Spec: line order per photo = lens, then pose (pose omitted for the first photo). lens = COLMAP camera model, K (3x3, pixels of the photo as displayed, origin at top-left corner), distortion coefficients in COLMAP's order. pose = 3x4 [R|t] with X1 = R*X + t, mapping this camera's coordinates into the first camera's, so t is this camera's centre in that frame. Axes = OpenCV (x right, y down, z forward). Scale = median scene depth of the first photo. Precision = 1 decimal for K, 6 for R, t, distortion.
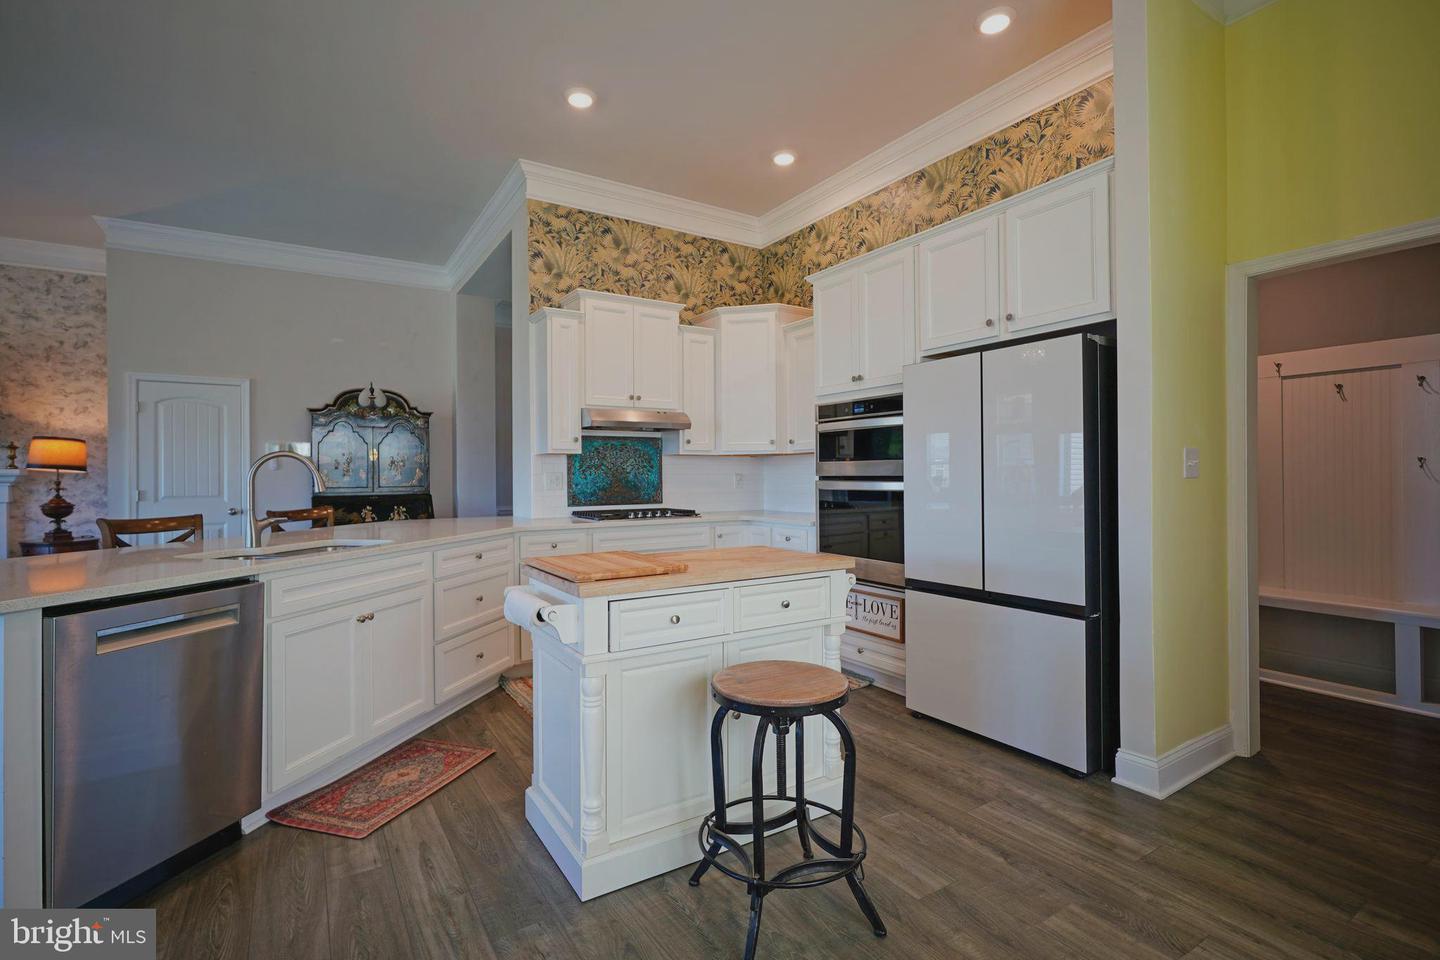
lens RADIAL K [[663.2, 0, 709.6], [0, 663.2, 476.1], [0, 0, 1]] dist [-0.003806, 0.001225]
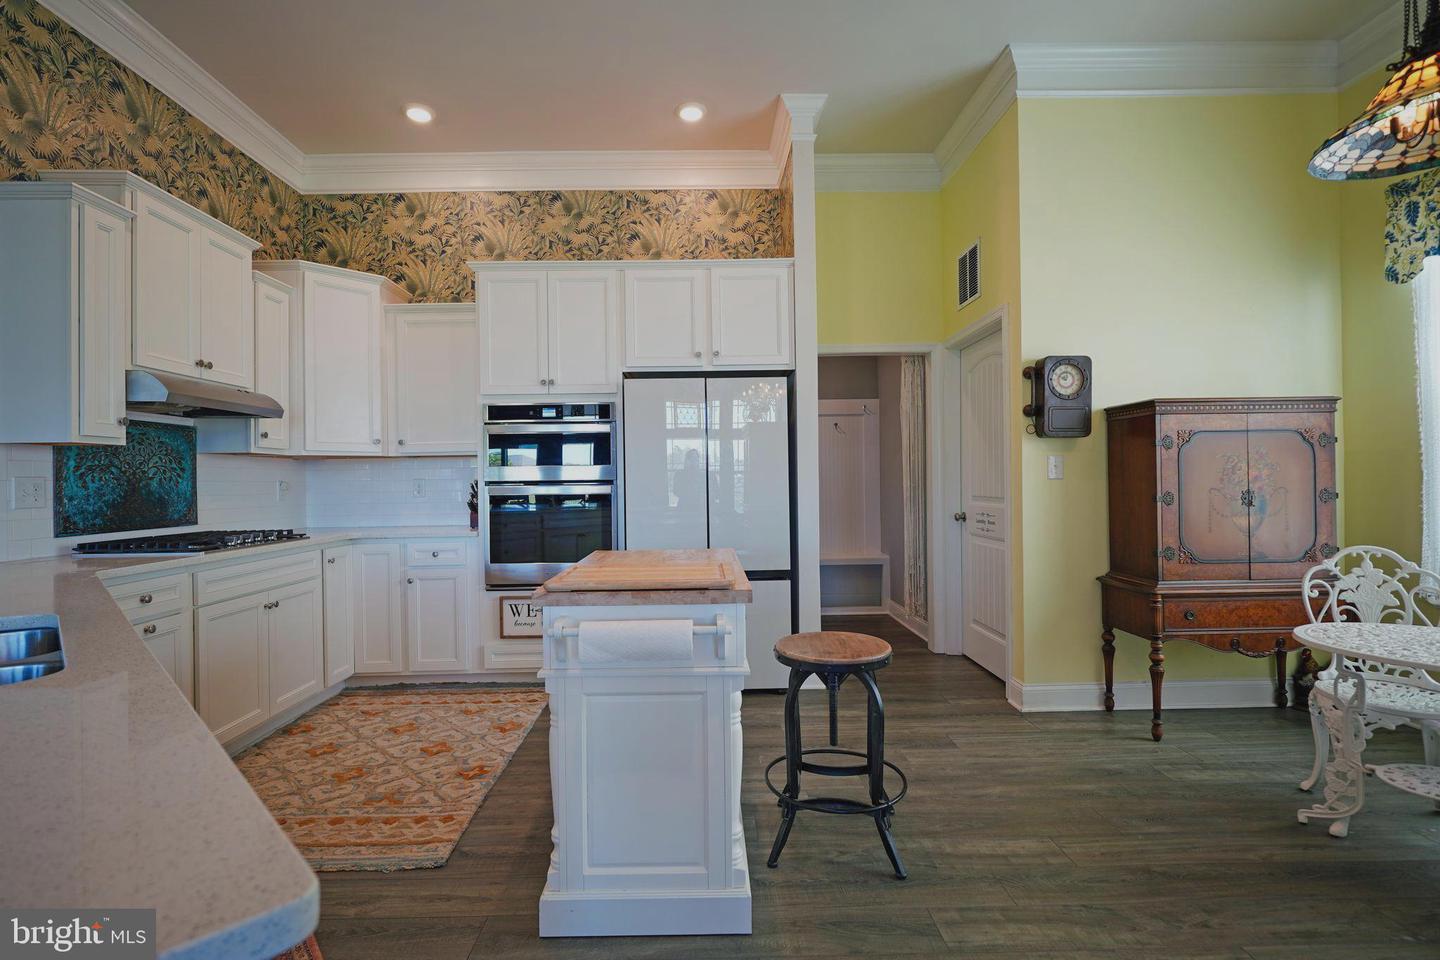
lens RADIAL K [[663.2, 0, 709.6], [0, 663.2, 476.1], [0, 0, 1]] dist [-0.003806, 0.001225]
pose [[0.520083, 0.005319, 0.854099, -0.385874], [0.012070, 0.999835, -0.013577, 0.007415], [-0.854031, 0.017370, 0.519933, 0.214749]]
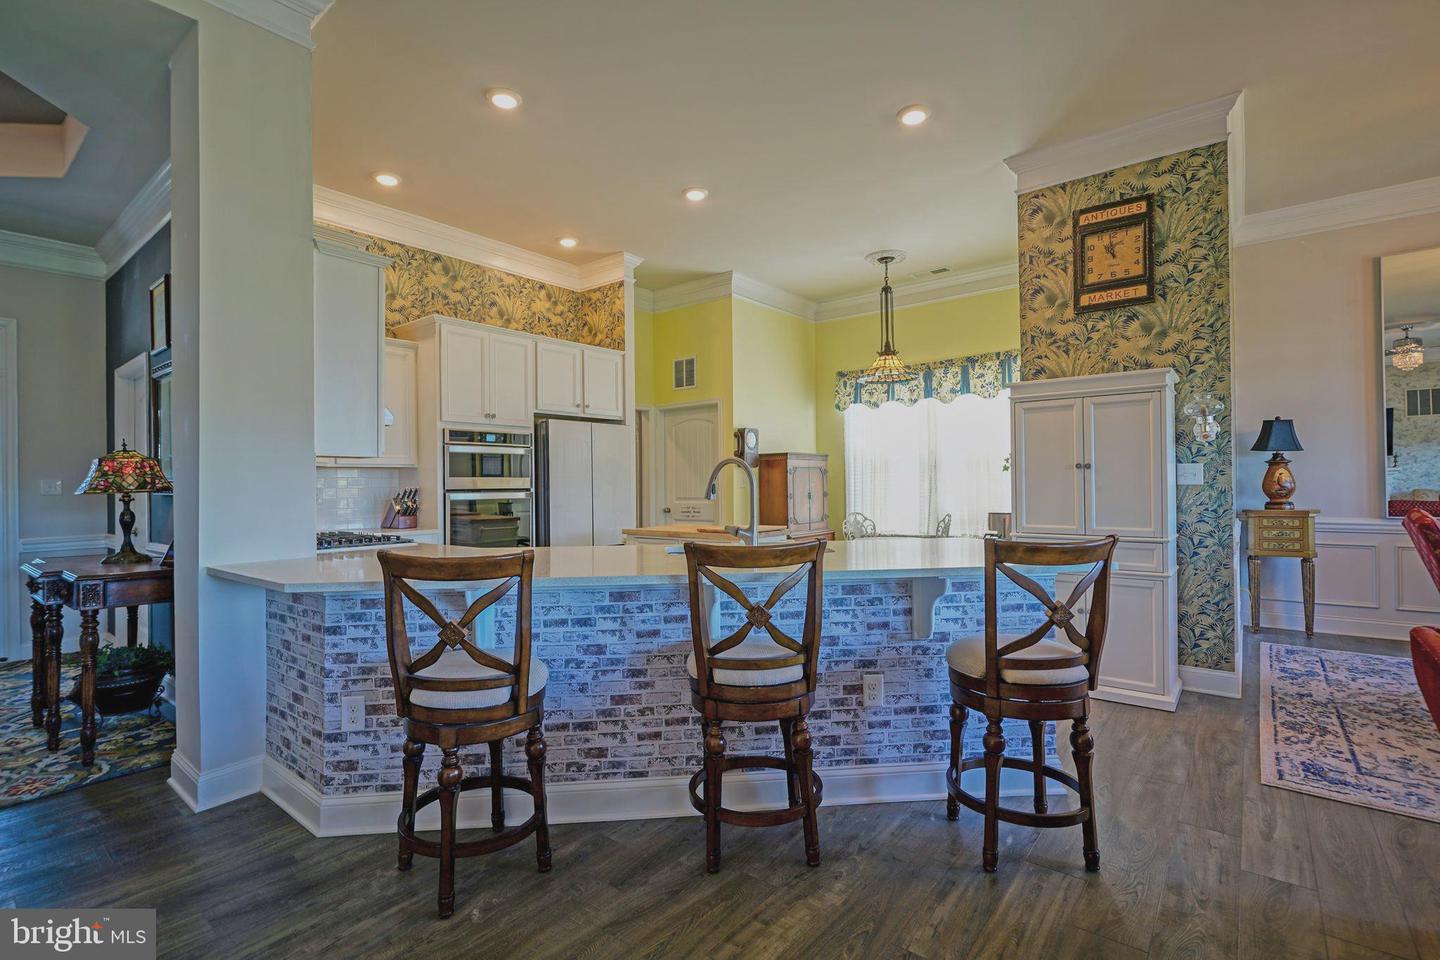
lens RADIAL K [[662.9, 0, 695.9], [0, 662.9, 478.7], [0, 0, 1]] dist [-0.001666, 0.000250]
pose [[-0.307054, 0.012242, 0.951614, -0.912805], [0.013365, 0.999874, -0.008550, -0.002083], [-0.951598, 0.010093, -0.307178, 0.786175]]
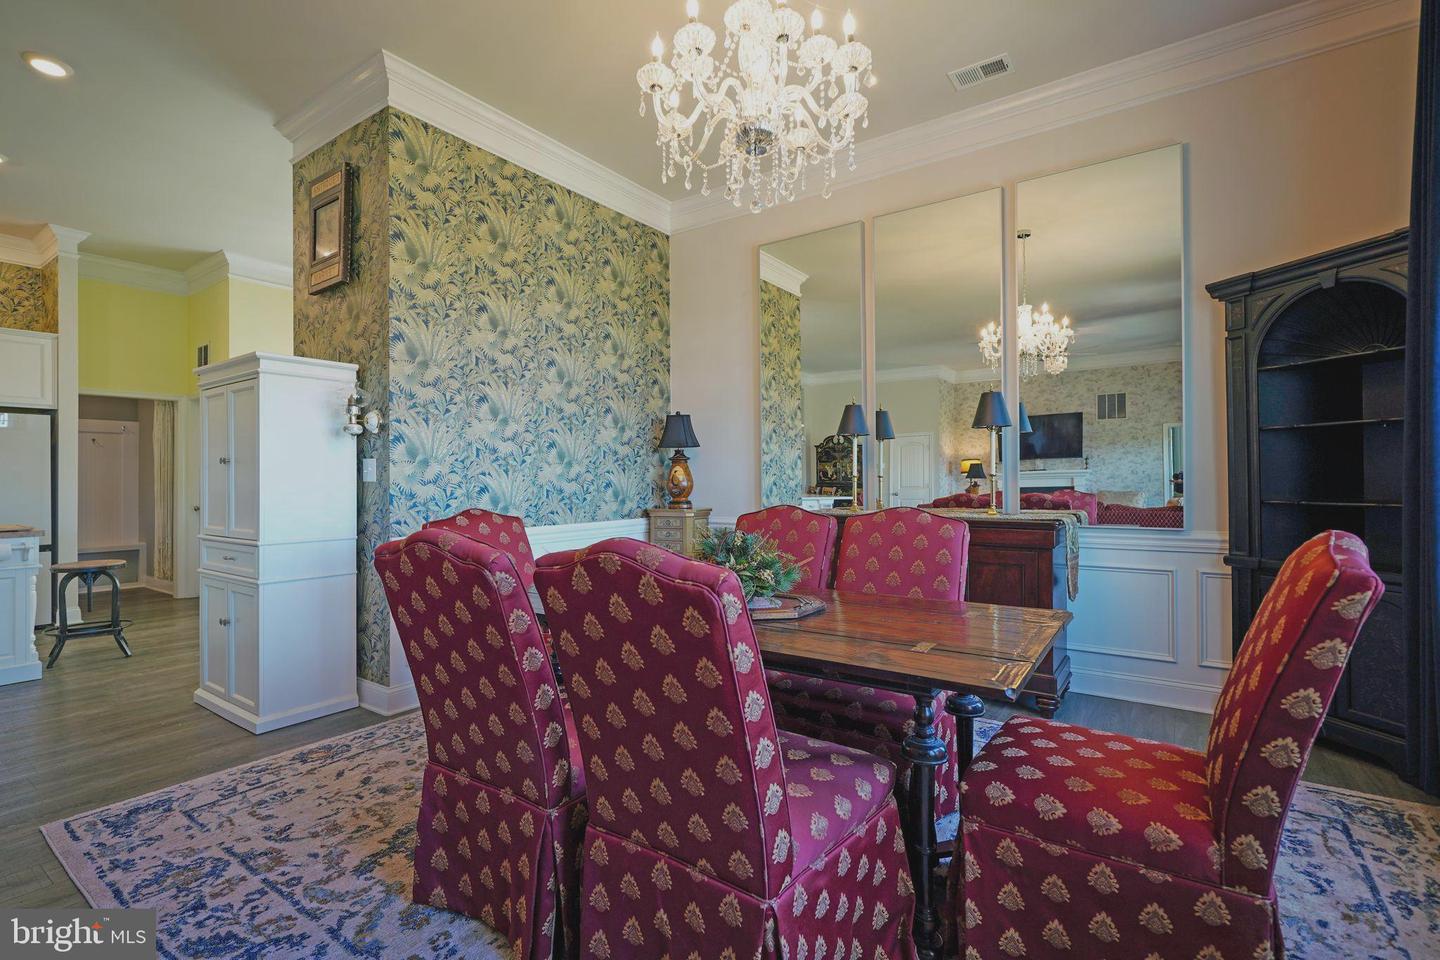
lens RADIAL K [[662.9, 0, 695.9], [0, 662.9, 478.7], [0, 0, 1]] dist [-0.001666, 0.000250]
pose [[-0.370181, 0.013600, 0.928860, -1.134750], [0.009923, 0.999894, -0.010686, 0.015380], [-0.928907, 0.005261, -0.370277, -0.066783]]
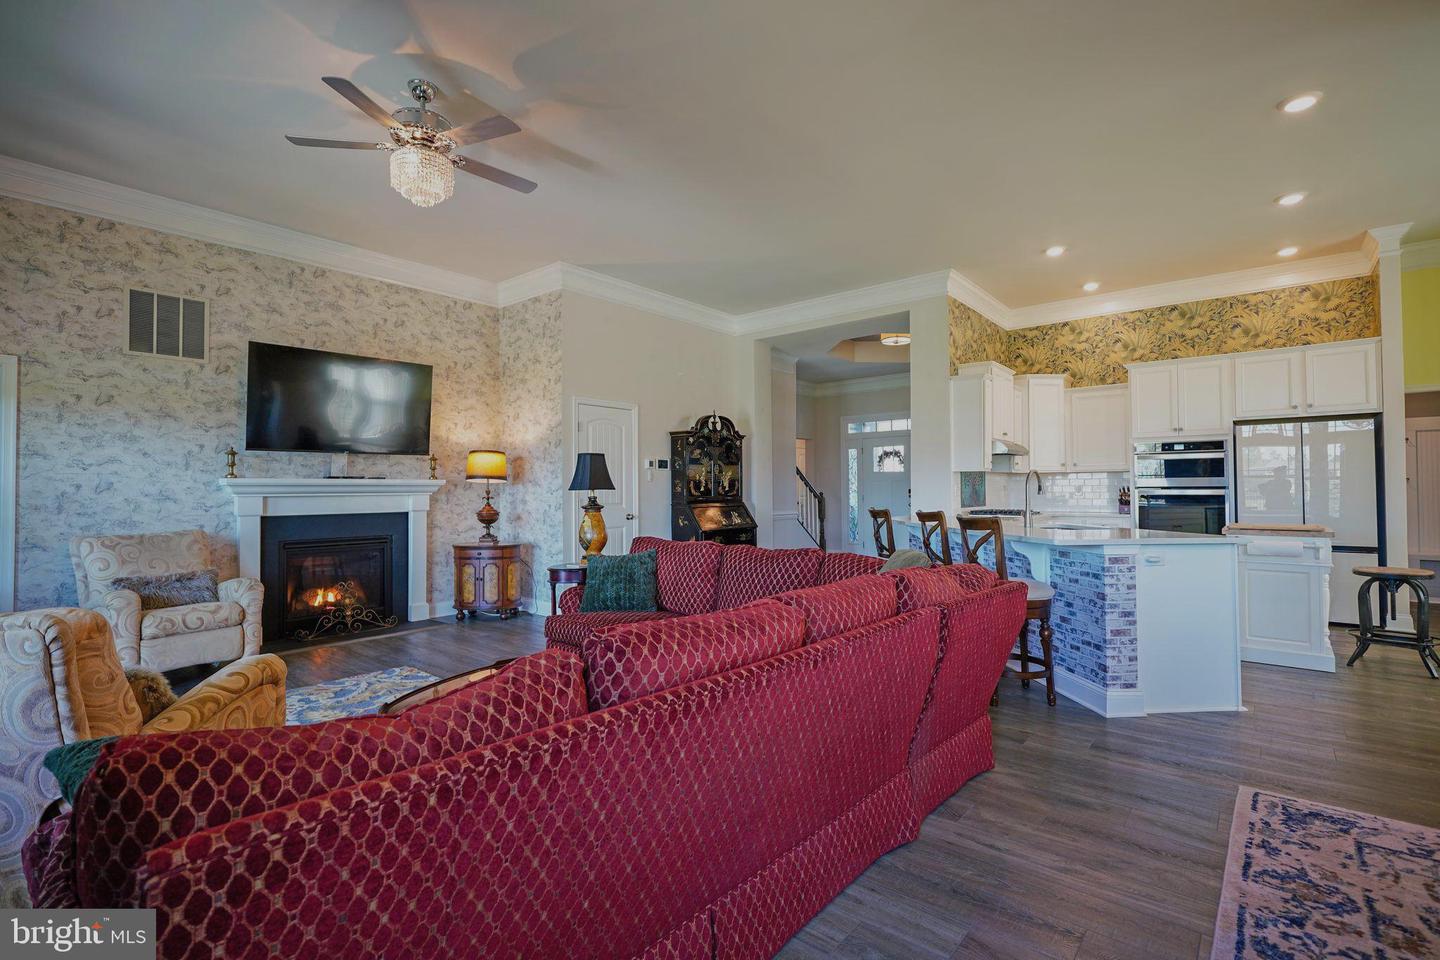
lens RADIAL K [[658.2, 0, 714.8], [0, 658.2, 478.6], [0, 0, 1]] dist [-0.001805, 0.000674]
pose [[0.952180, 0.006542, 0.305468, -1.106228], [-0.000806, 0.999821, -0.018900, 0.009394], [-0.305537, 0.017750, 0.952015, -0.191211]]
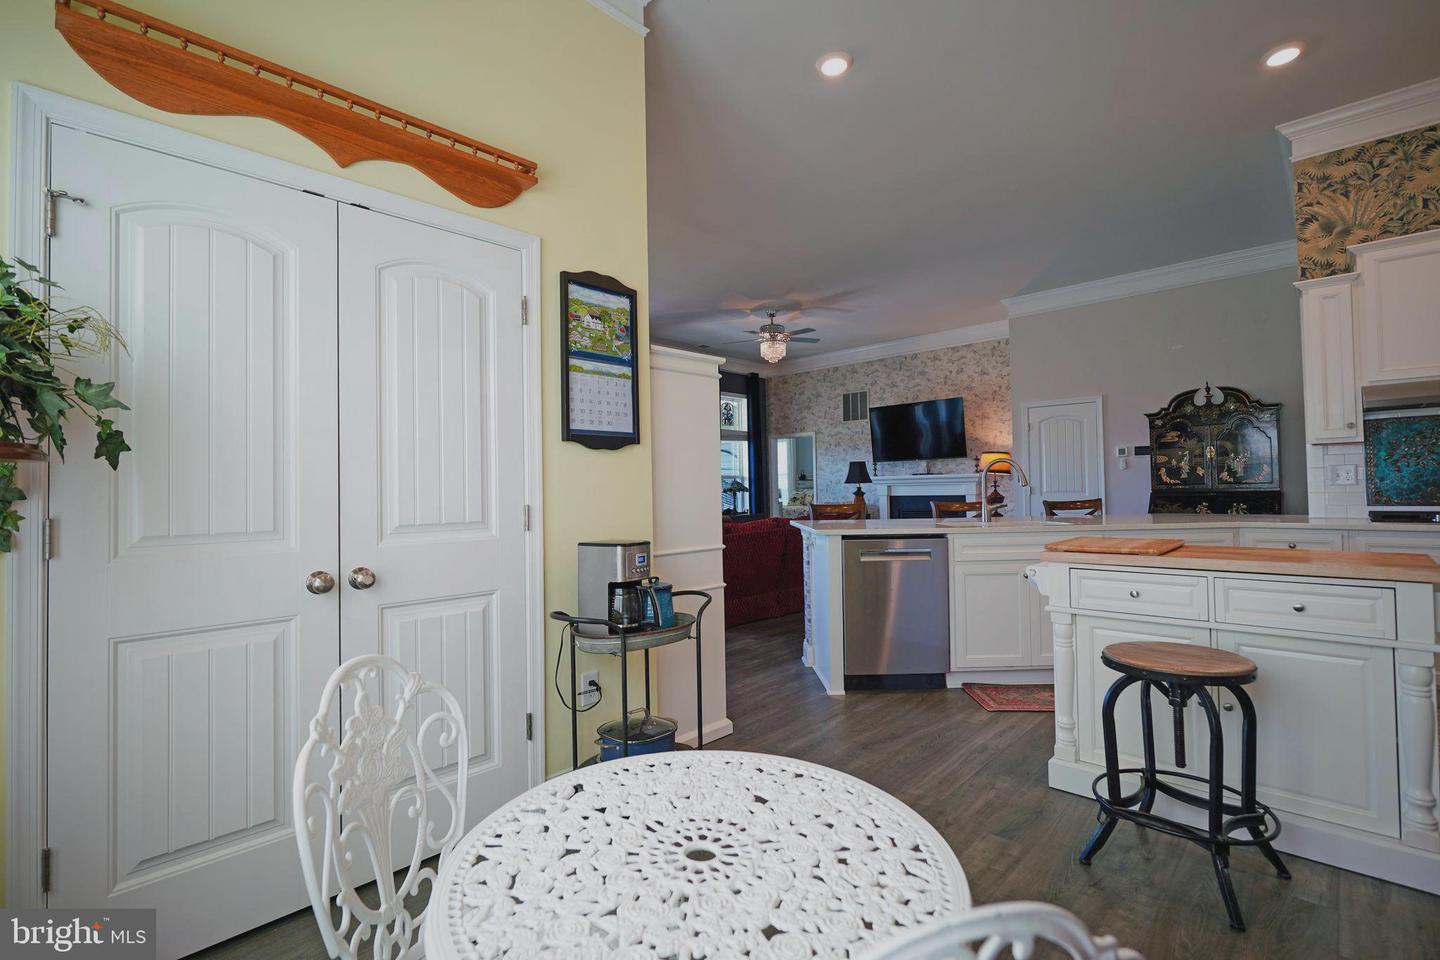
lens RADIAL K [[669.6, 0, 714.6], [0, 669.6, 474.4], [0, 0, 1]] dist [0.000809, 0.000679]
pose [[0.253591, -0.018204, -0.967140, 0.370626], [0.016947, 0.999753, -0.014374, 0.005020], [0.967163, -0.012745, 0.253837, -0.000679]]
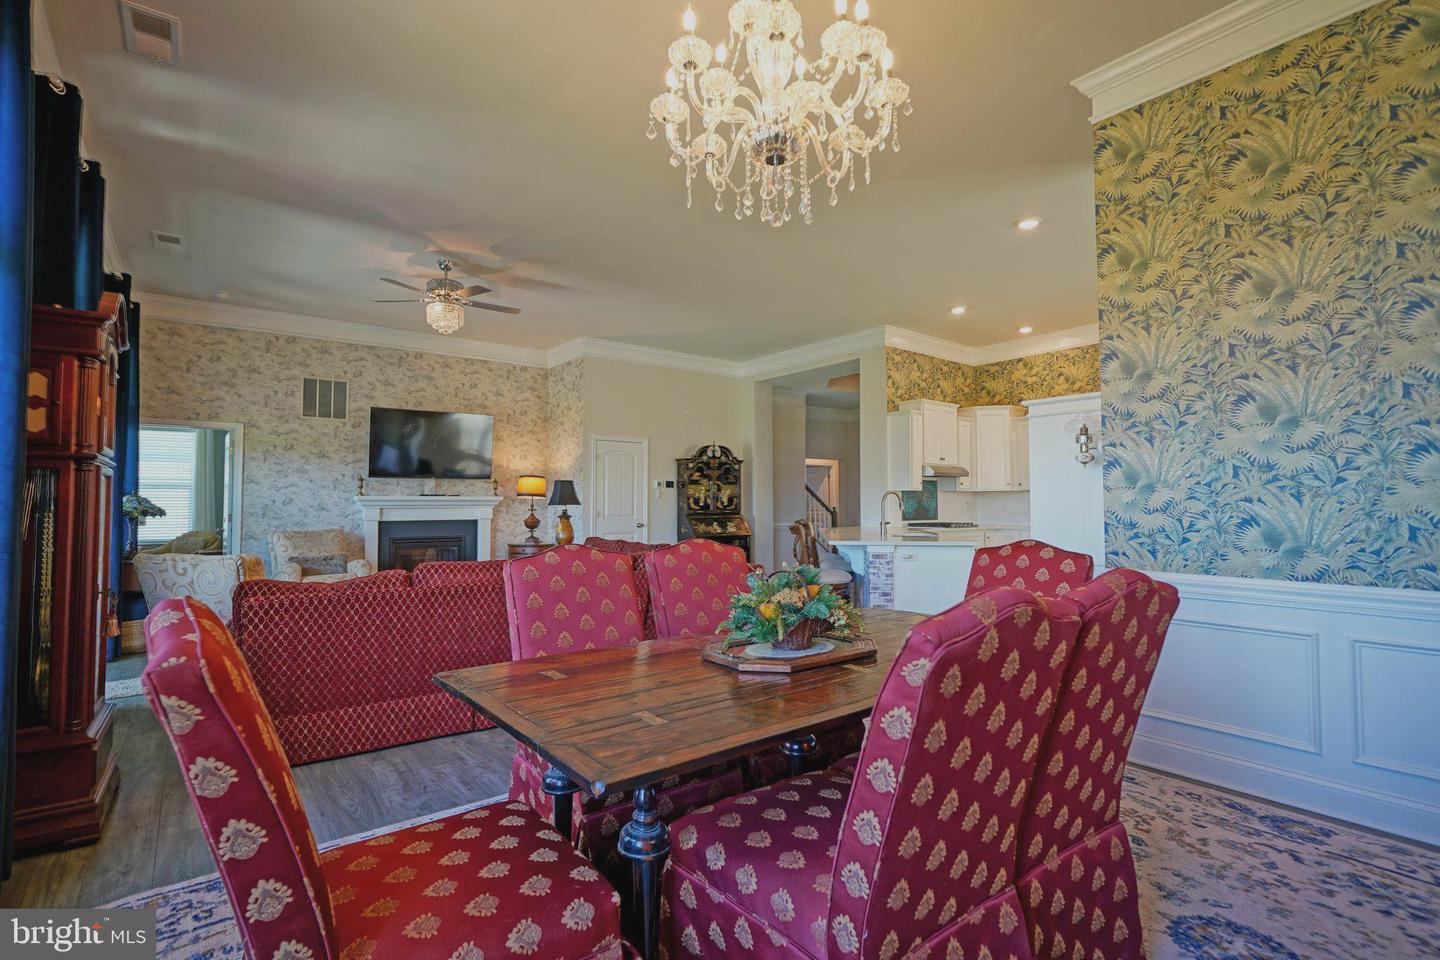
lens RADIAL K [[658.2, 0, 714.8], [0, 658.2, 478.6], [0, 0, 1]] dist [-0.001805, 0.000674]
pose [[0.994739, 0.009658, 0.101982, -0.832901], [-0.005726, 0.999232, -0.038772, 0.004823], [-0.102279, 0.037984, 0.994030, -0.629061]]
